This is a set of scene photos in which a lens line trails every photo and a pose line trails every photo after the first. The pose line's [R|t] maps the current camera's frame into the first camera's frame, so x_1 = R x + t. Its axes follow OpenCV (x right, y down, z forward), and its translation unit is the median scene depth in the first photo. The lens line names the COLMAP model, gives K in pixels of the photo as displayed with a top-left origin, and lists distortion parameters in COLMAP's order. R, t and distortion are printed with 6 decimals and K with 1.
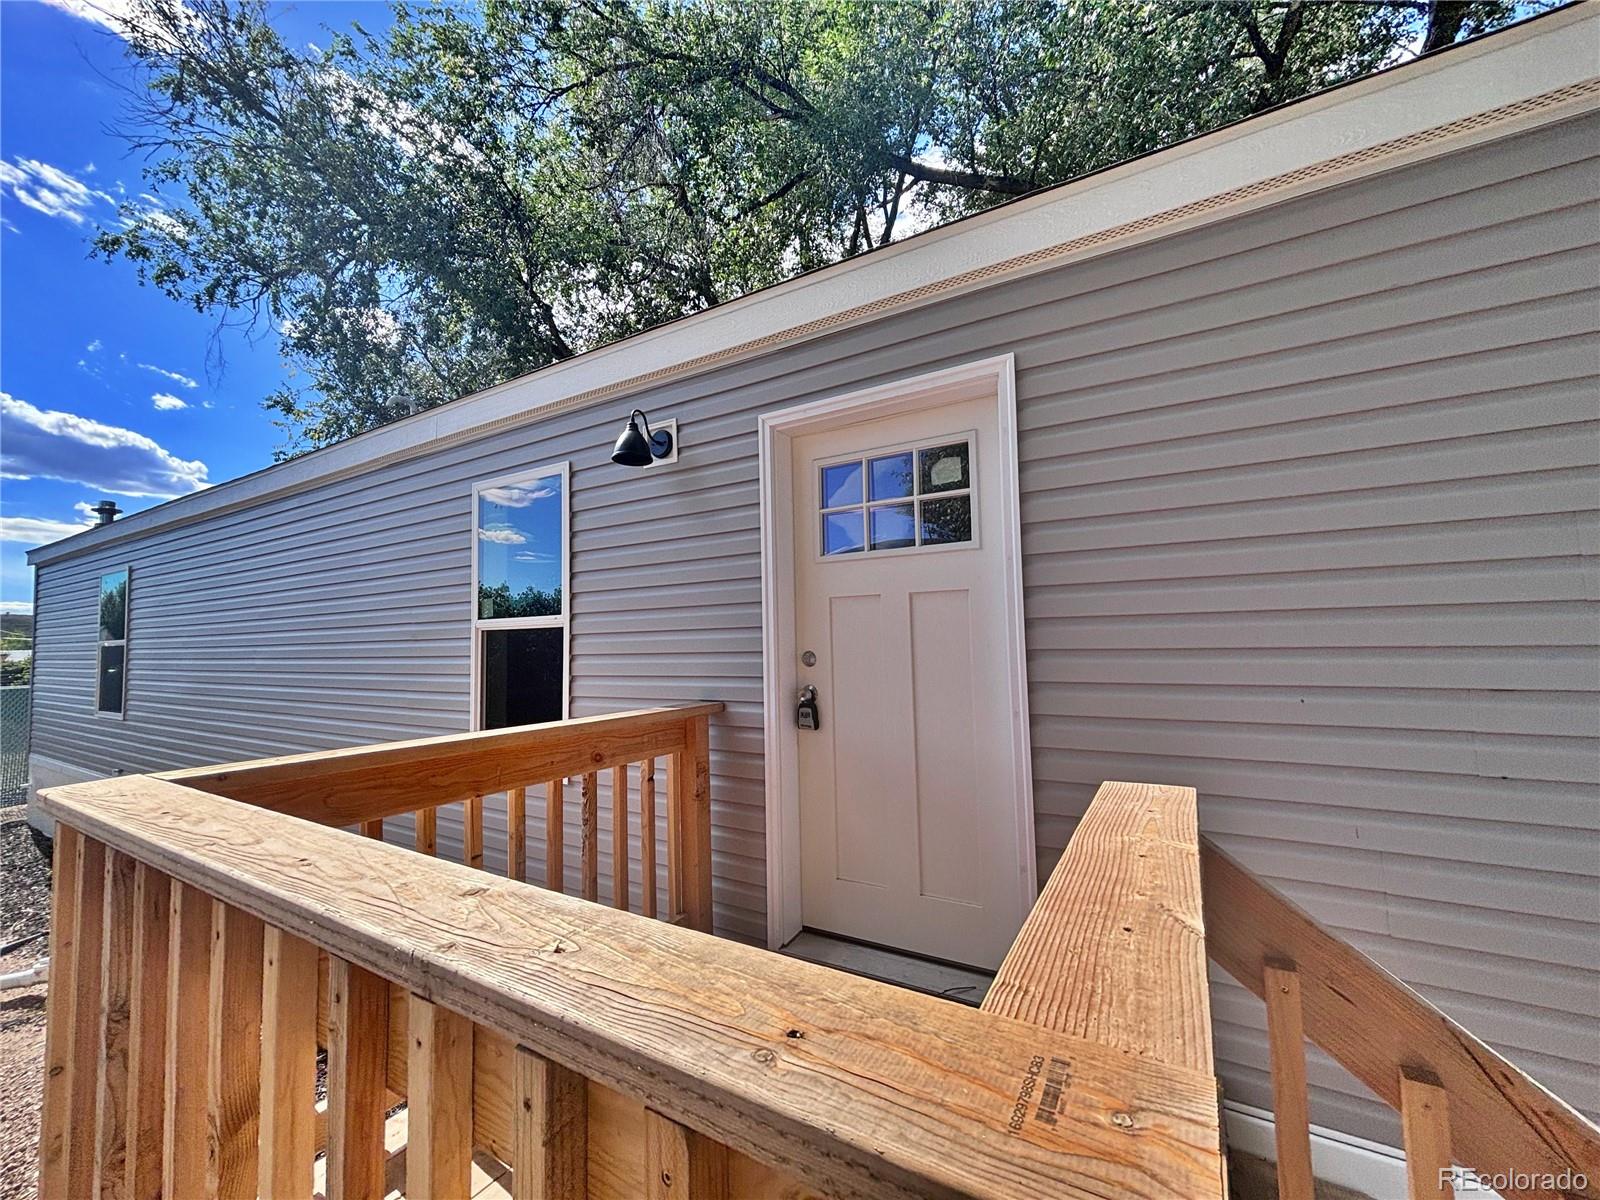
lens RADIAL K [[637.7, 0, 776.4], [0, 637.7, 608.1], [0, 0, 1]] dist [0.027307, -0.009240]
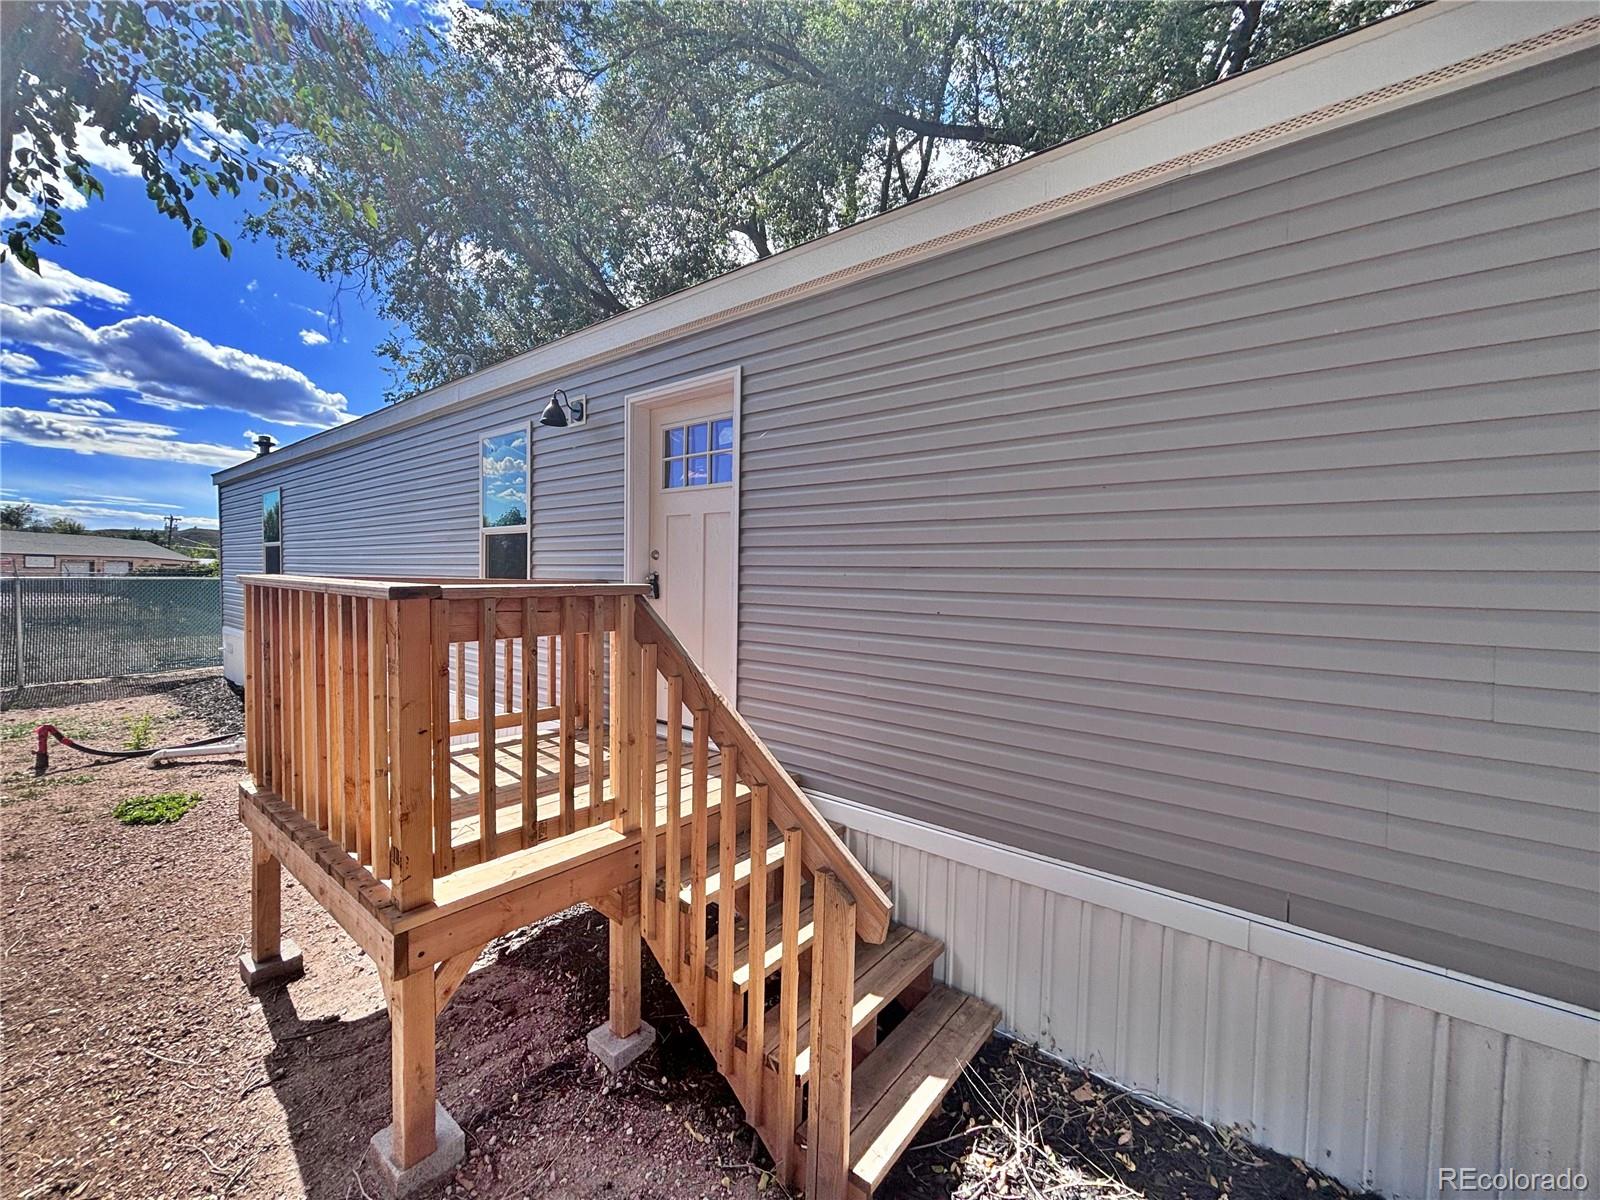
lens RADIAL K [[639.0, 0, 803.2], [0, 639.0, 608.5], [0, 0, 1]] dist [-0.001899, 0.000129]
pose [[0.993085, 0.040987, -0.110010, 0.178980], [-0.029234, 0.993894, 0.106395, 0.009864], [0.113699, -0.102443, 0.988219, -0.159810]]
